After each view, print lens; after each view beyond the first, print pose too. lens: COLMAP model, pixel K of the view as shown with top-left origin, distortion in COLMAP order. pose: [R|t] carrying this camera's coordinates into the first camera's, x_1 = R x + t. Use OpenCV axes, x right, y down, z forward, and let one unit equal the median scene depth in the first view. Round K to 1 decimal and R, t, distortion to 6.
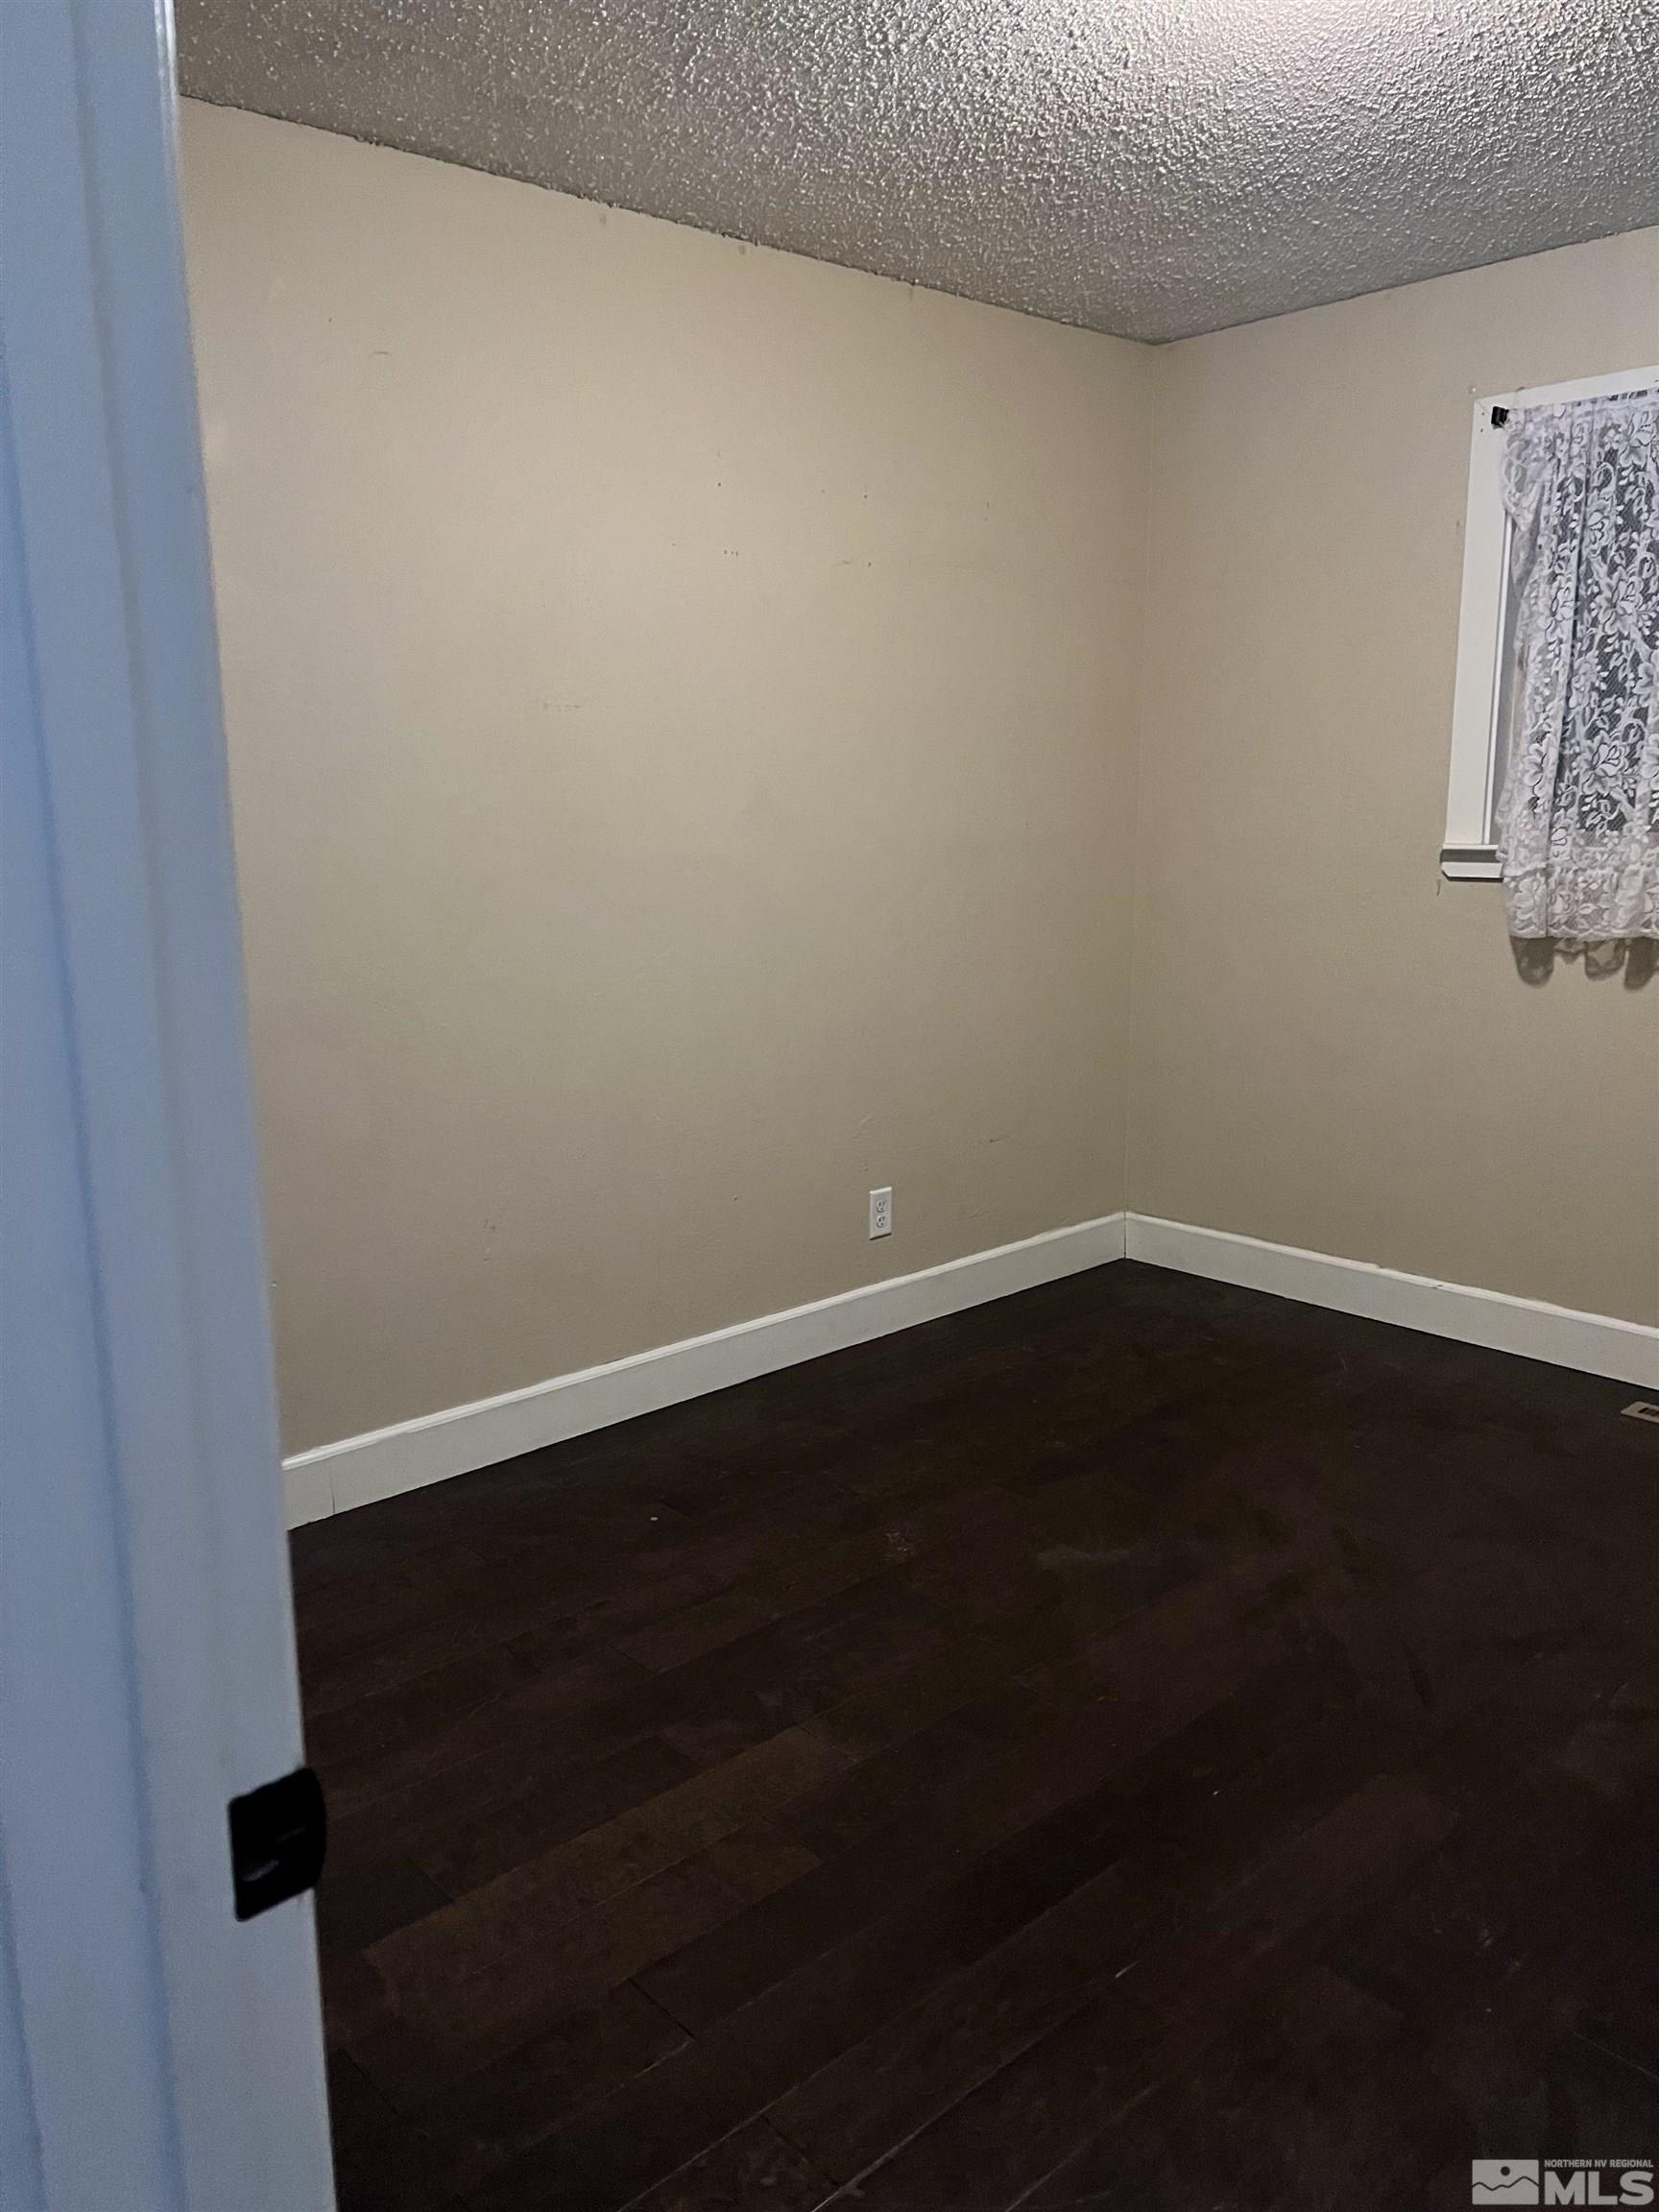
lens RADIAL K [[1652.8, 0, 816.4], [0, 1652.8, 1121.1], [0, 0, 1]] dist [0.056275, -0.064588]
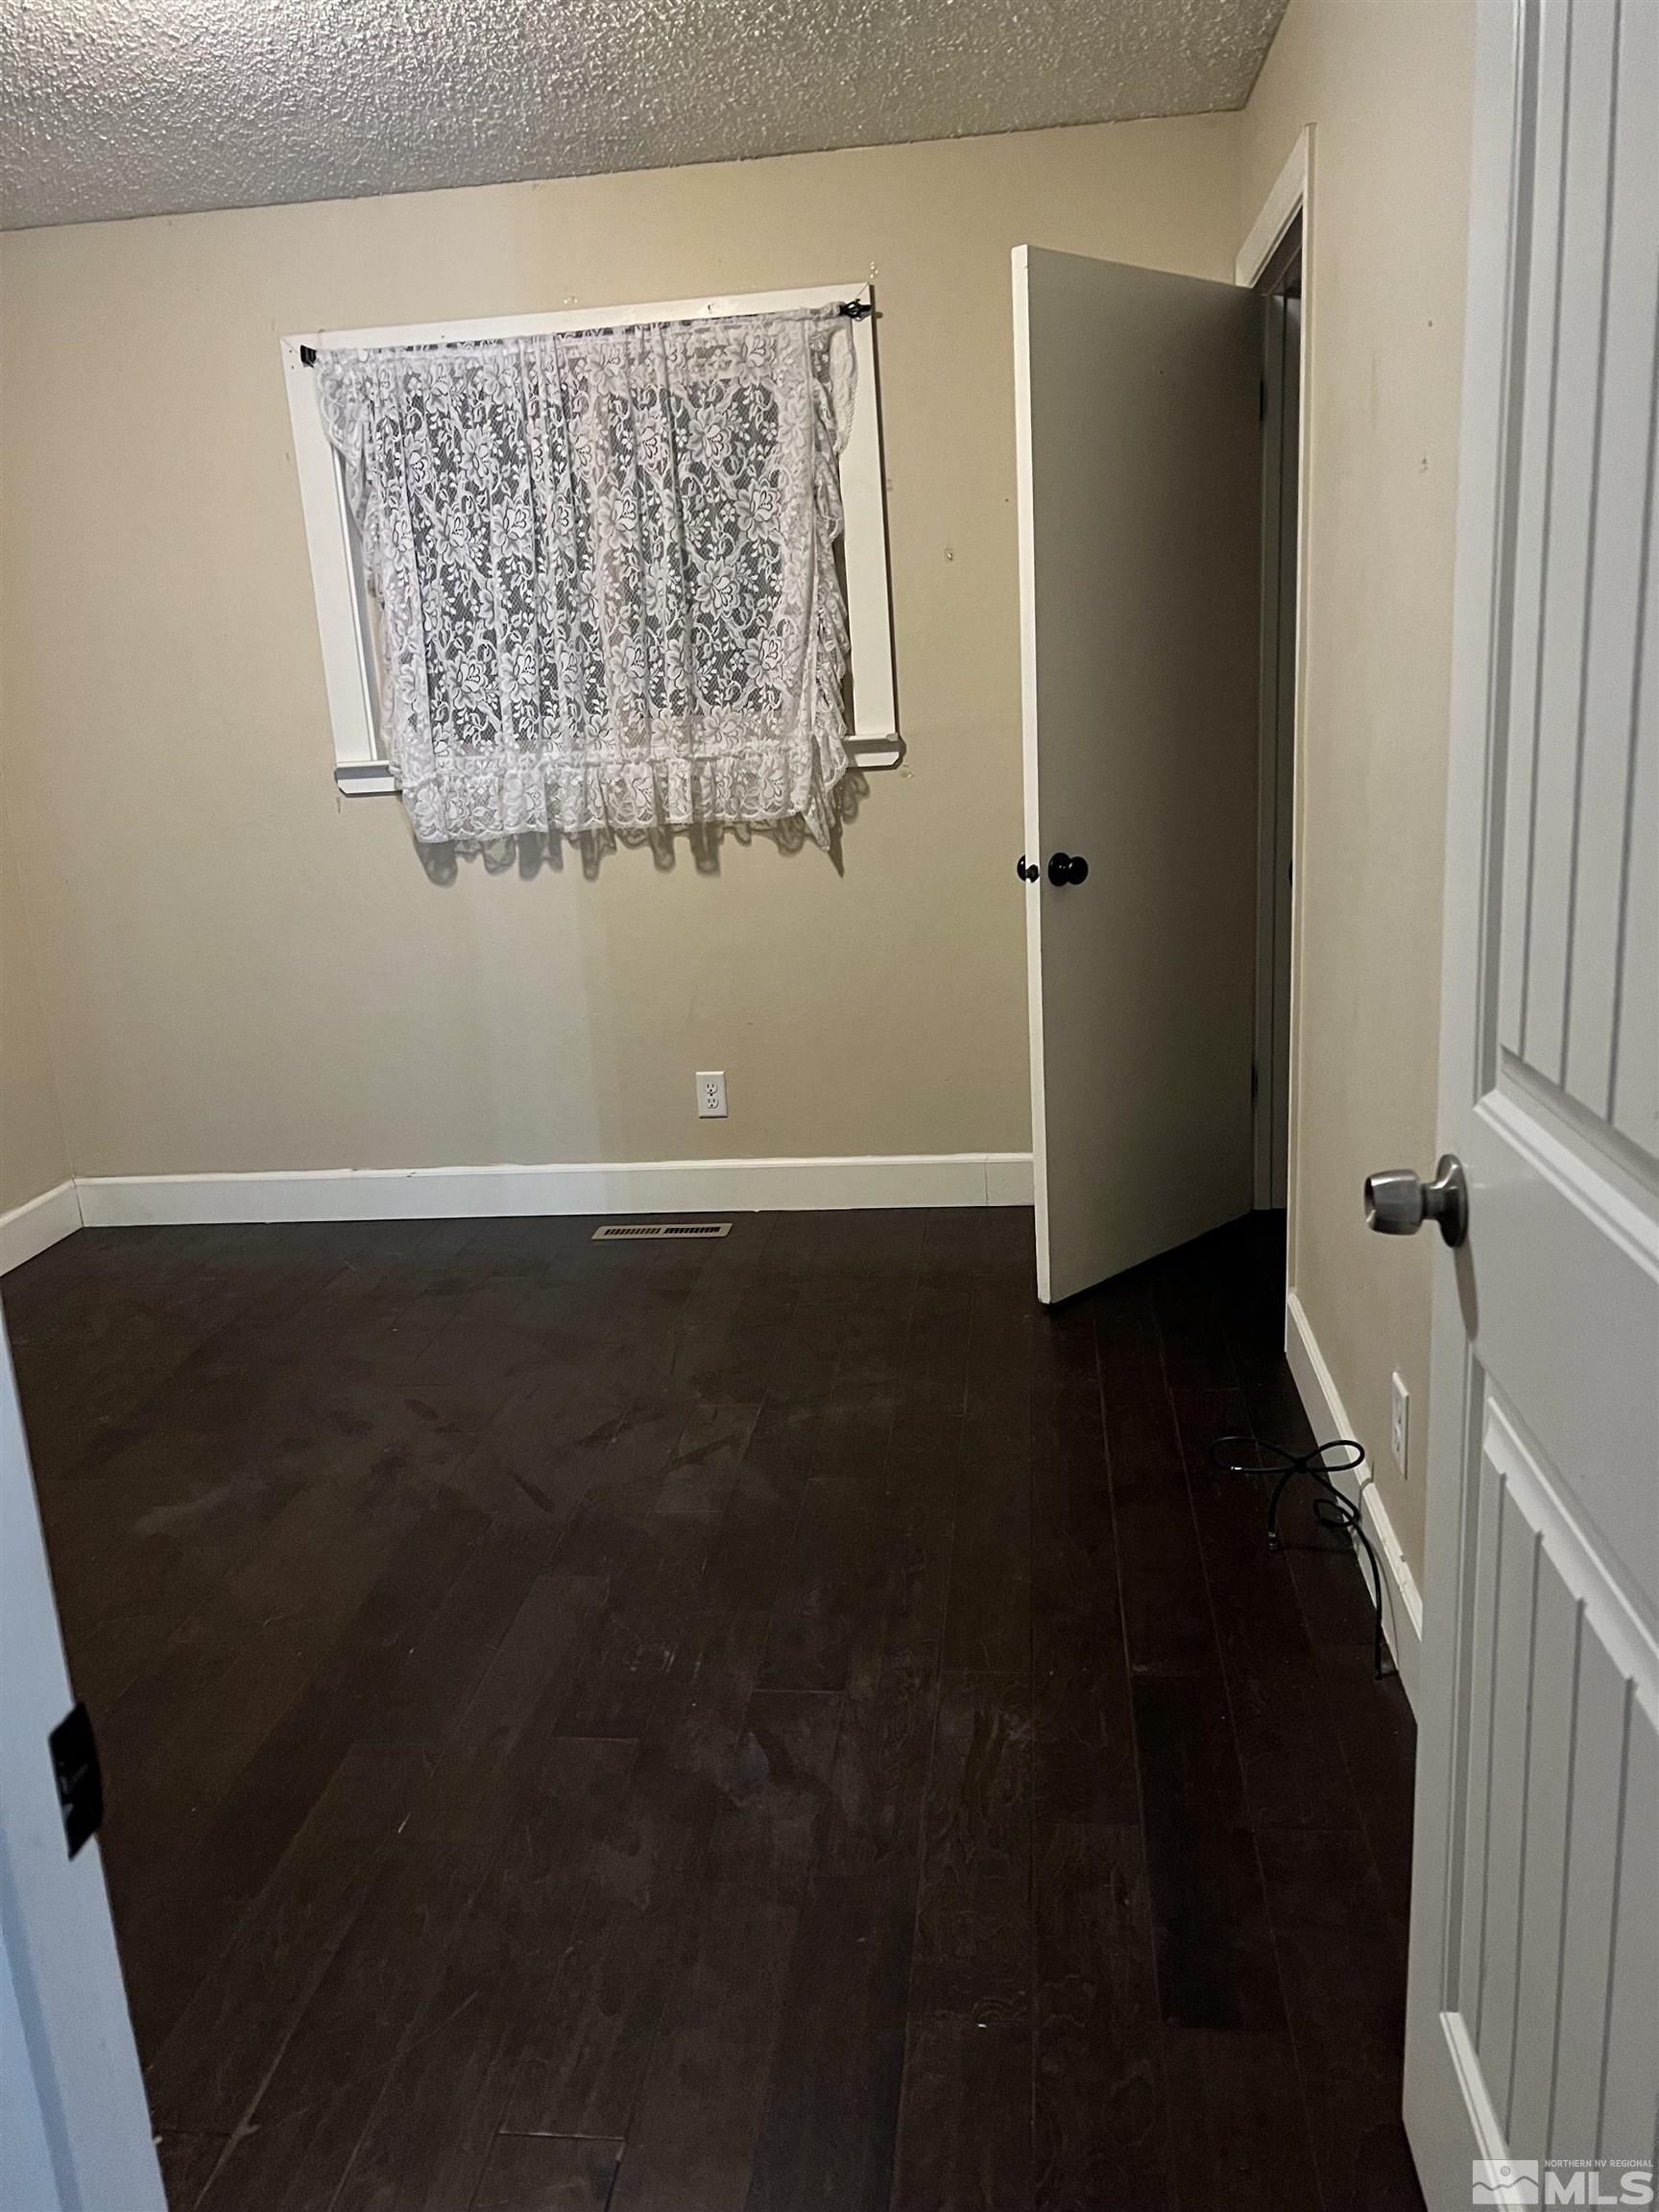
lens RADIAL K [[1652.8, 0, 839.9], [0, 1652.8, 1097.5], [0, 0, 1]] dist [0.056275, -0.064588]
pose [[0.747476, -0.193055, 0.635618, -0.124248], [0.181352, 0.979796, 0.084325, 0.013751], [-0.639056, 0.052239, 0.767385, -0.004903]]
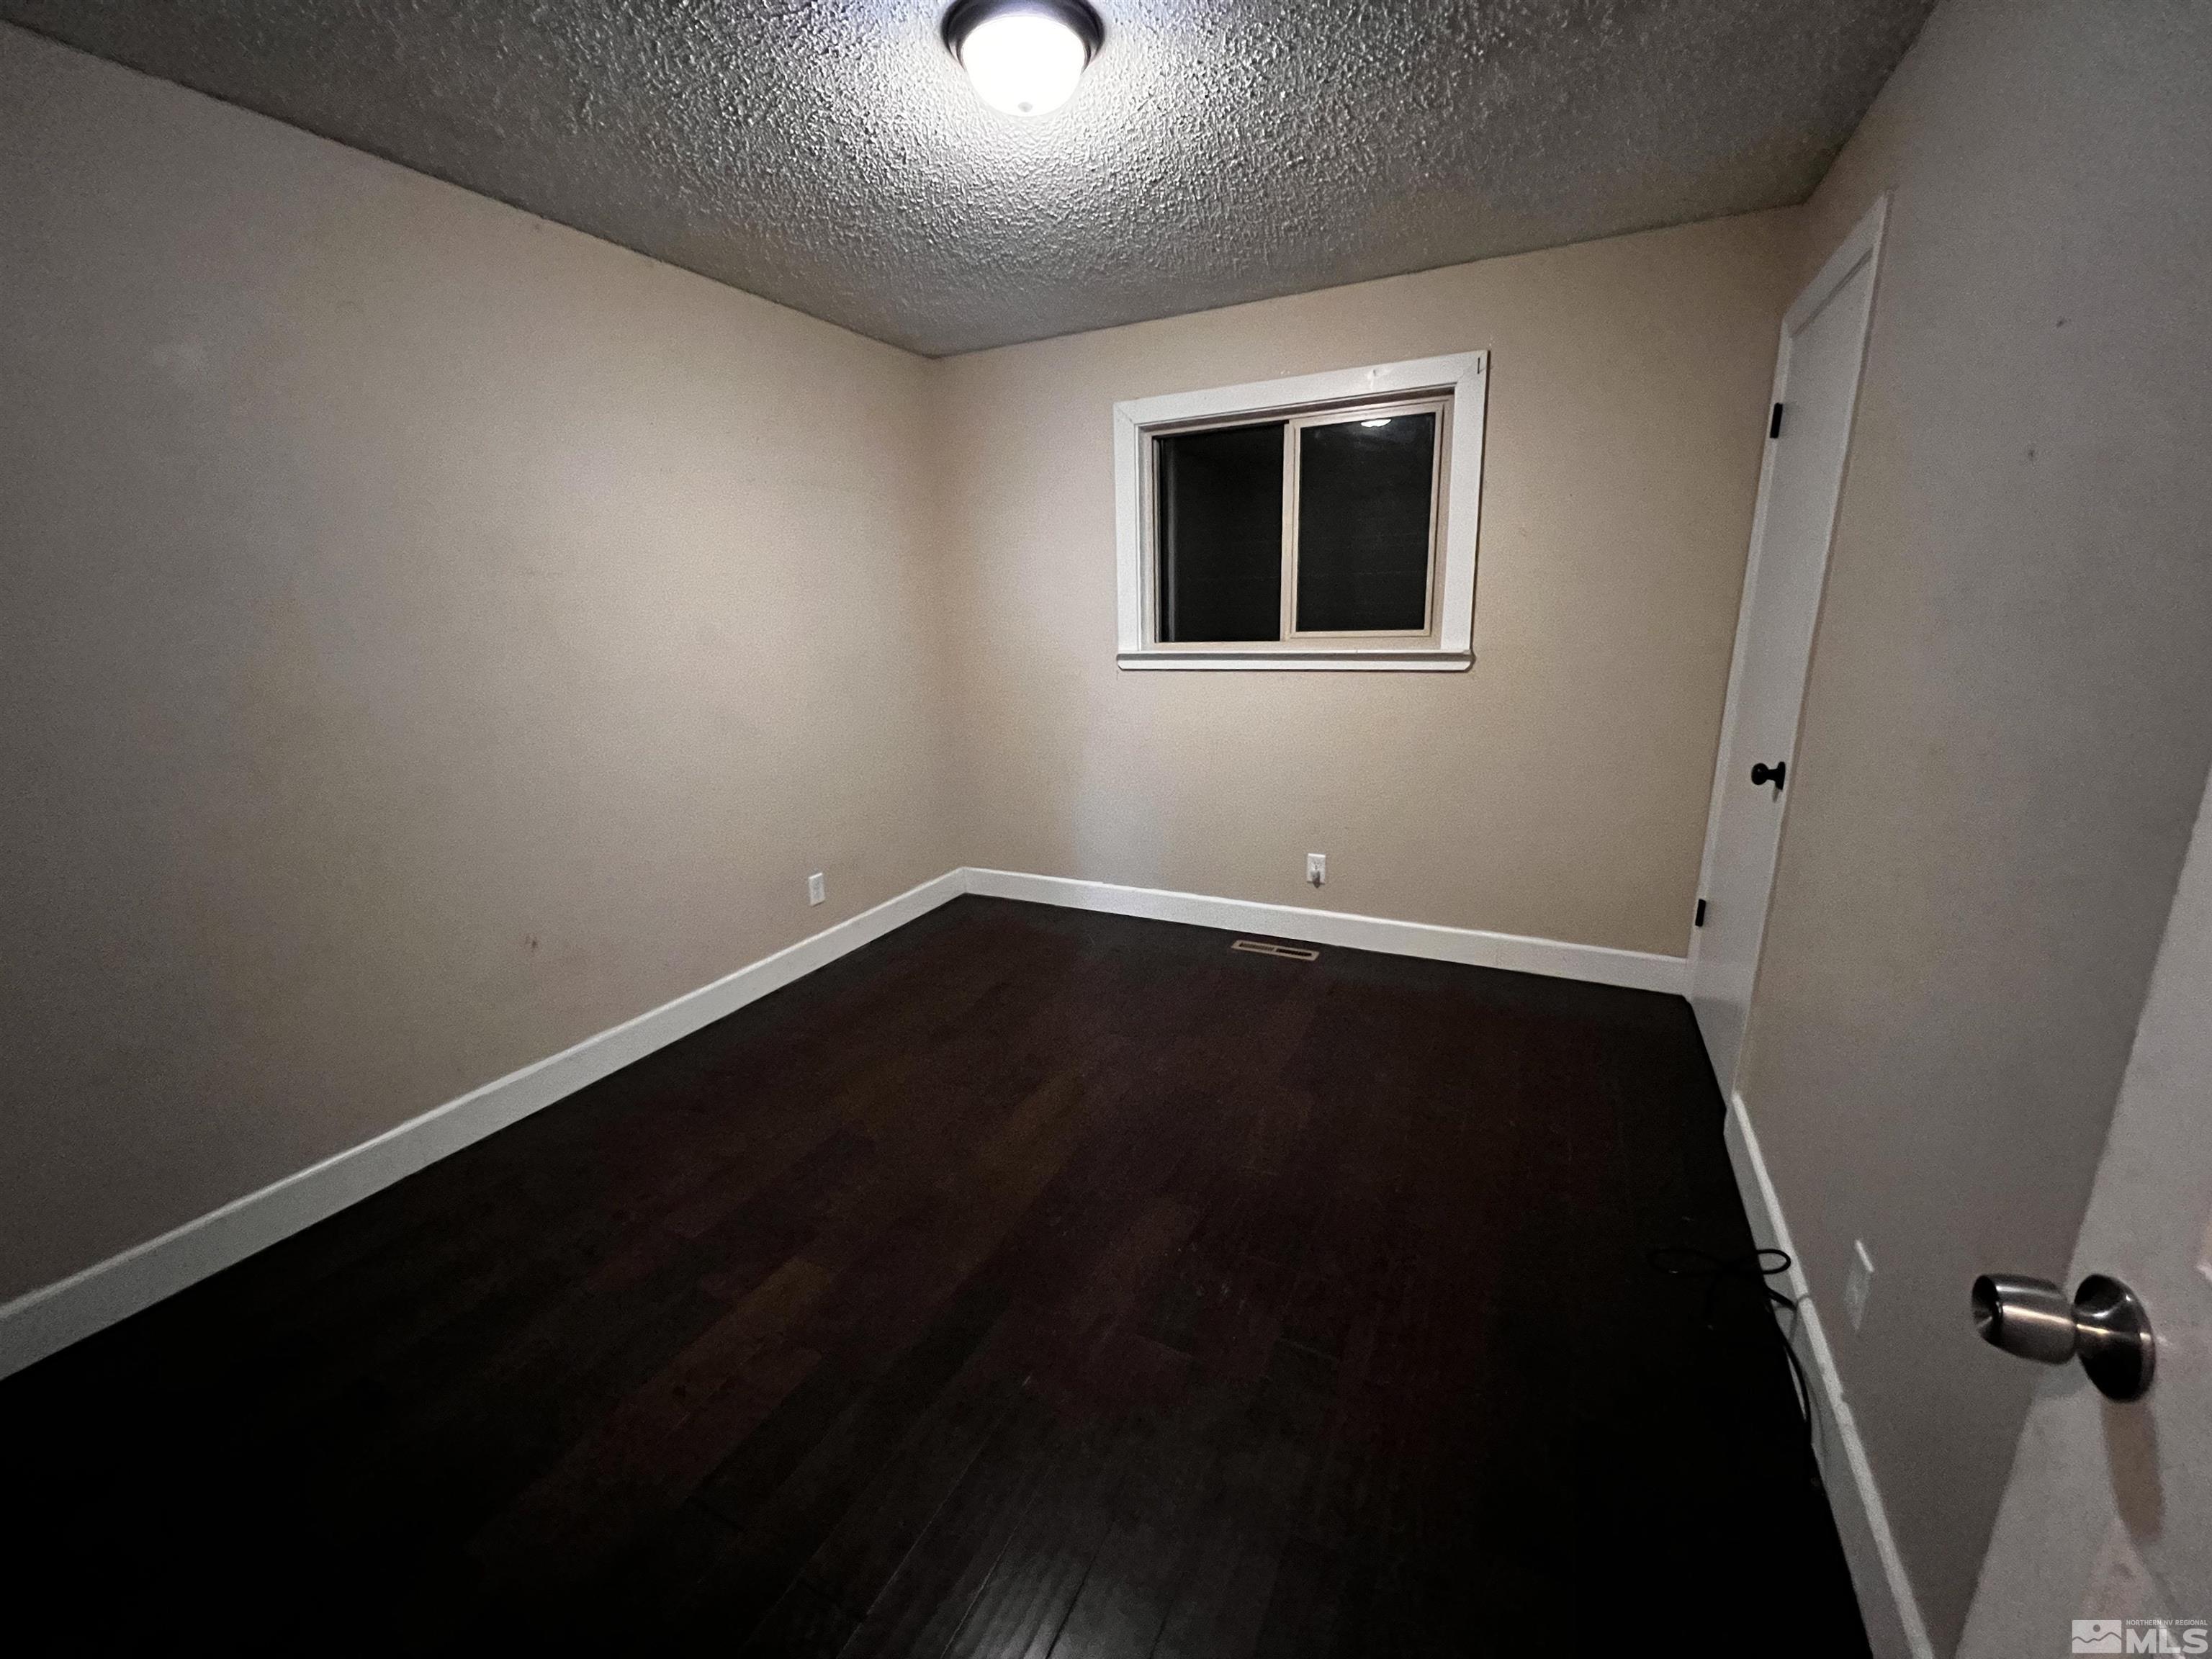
lens RADIAL K [[879.1, 0, 1104.2], [0, 879.1, 830.1], [0, 0, 1]] dist [-0.003901, -0.000421]
pose [[0.930886, -0.101978, 0.350786, 0.006922], [0.087895, 0.994561, 0.055883, -0.033592], [-0.354577, -0.021188, 0.934787, 0.132690]]
